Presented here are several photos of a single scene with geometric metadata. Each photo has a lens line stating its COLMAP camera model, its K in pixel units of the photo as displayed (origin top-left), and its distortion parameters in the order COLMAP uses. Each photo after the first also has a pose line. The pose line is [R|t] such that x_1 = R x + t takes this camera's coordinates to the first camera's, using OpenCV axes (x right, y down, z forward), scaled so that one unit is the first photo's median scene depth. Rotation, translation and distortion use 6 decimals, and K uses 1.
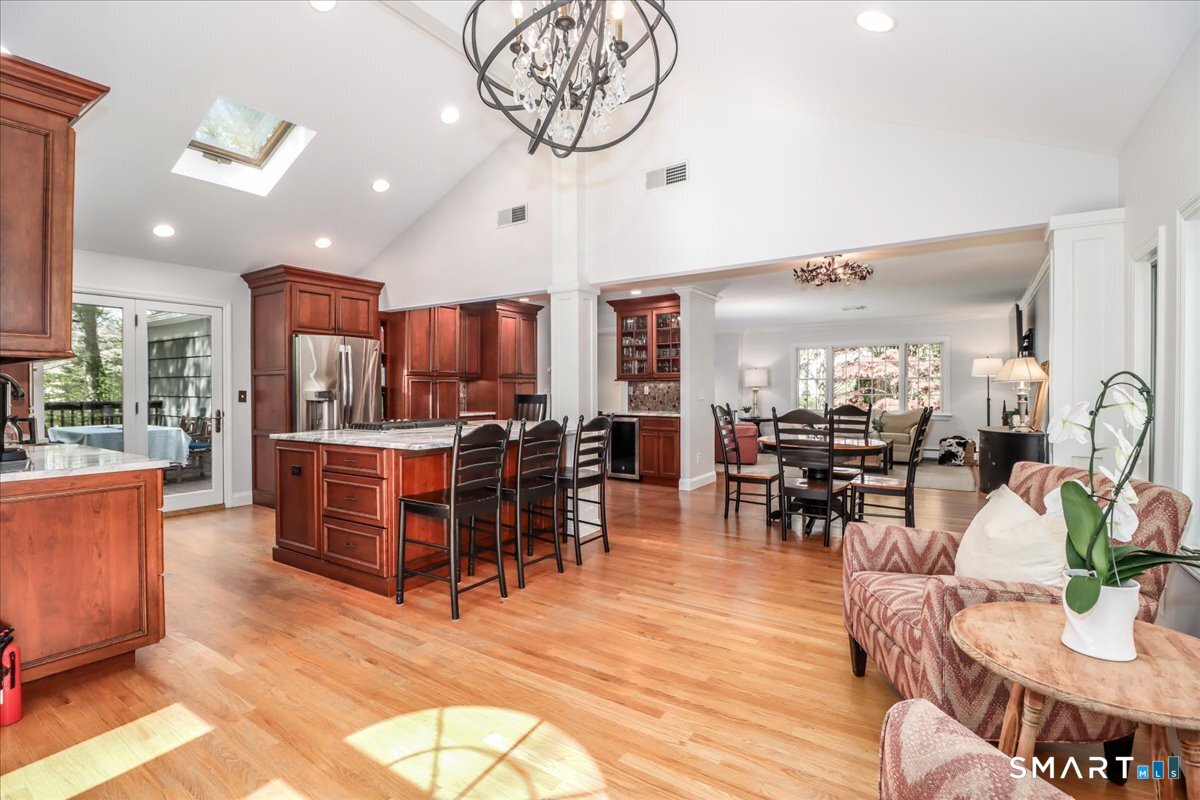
lens RADIAL K [[549.1, 0, 603.0], [0, 549.1, 398.5], [0, 0, 1]] dist [0.001500, -0.000084]
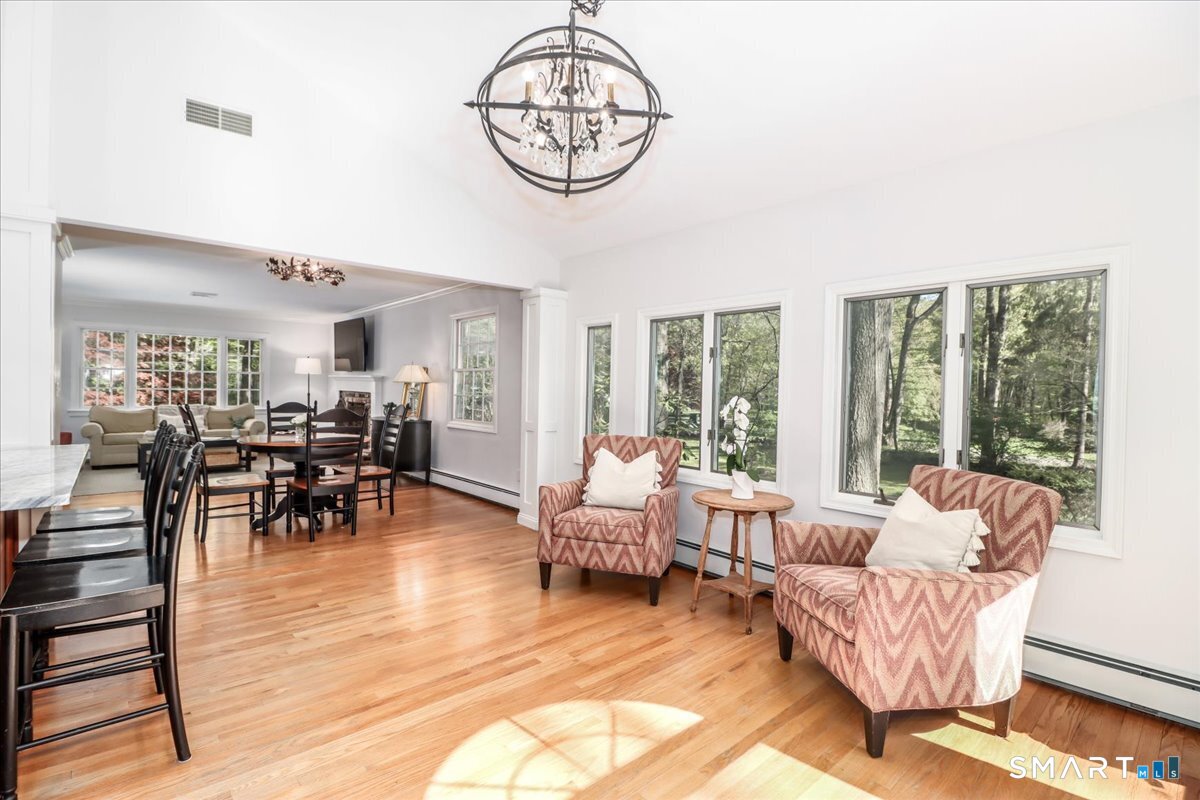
lens RADIAL K [[549.1, 0, 603.3], [0, 549.1, 397.2], [0, 0, 1]] dist [0.001500, -0.000084]
pose [[0.258399, 0.000842, 0.966038, -0.654040], [-0.008231, 0.999965, 0.001331, -0.001659], [-0.966003, -0.008295, 0.258397, 0.358369]]
